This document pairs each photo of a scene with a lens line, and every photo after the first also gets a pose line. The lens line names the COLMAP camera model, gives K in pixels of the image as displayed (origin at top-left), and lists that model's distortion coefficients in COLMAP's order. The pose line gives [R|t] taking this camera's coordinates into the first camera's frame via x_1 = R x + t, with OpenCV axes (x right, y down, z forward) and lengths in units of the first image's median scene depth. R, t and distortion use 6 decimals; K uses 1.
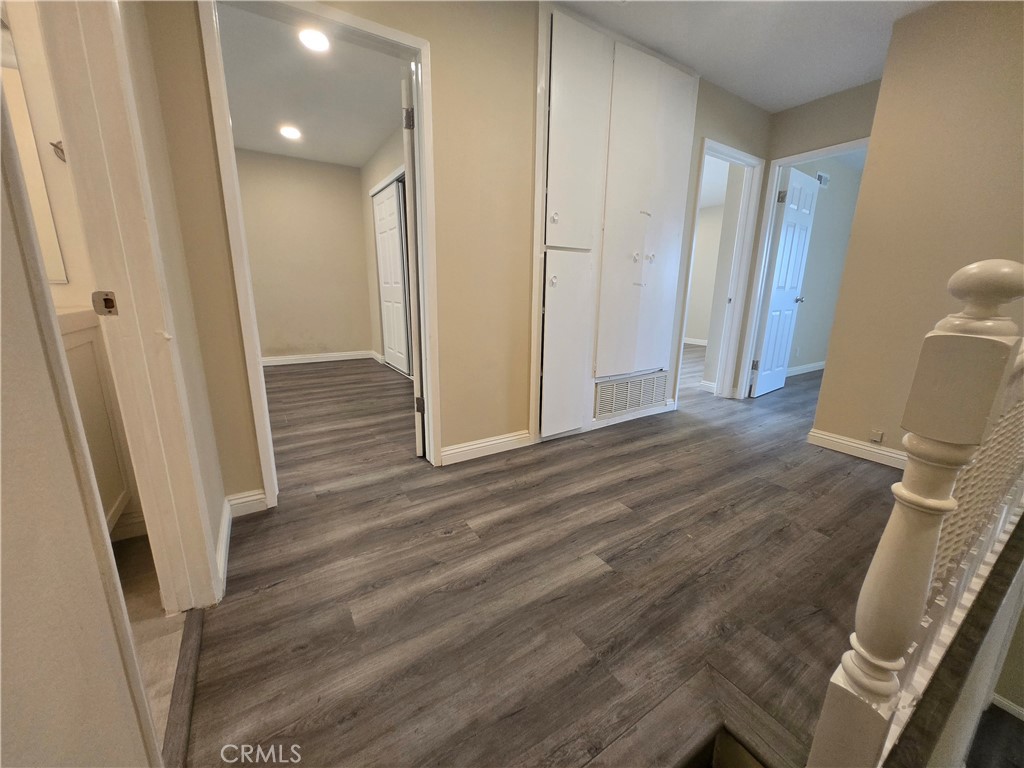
lens RADIAL K [[400.2, 0, 514.6], [0, 400.2, 380.5], [0, 0, 1]] dist [0.000318, -0.000633]
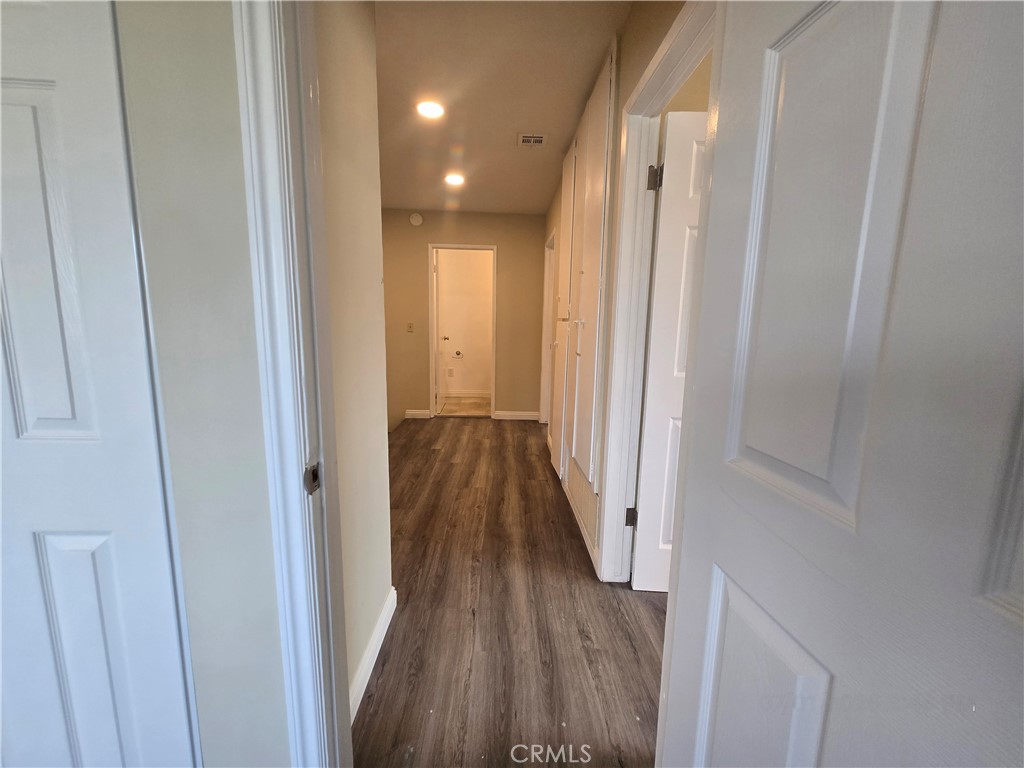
lens RADIAL K [[400.2, 0, 514.3], [0, 400.2, 380.4], [0, 0, 1]] dist [0.000318, -0.000633]
pose [[-0.510308, 0.101068, -0.854032, 1.407556], [-0.223167, 0.943488, 0.245003, -0.461234], [0.830531, 0.315619, -0.458915, 1.650327]]
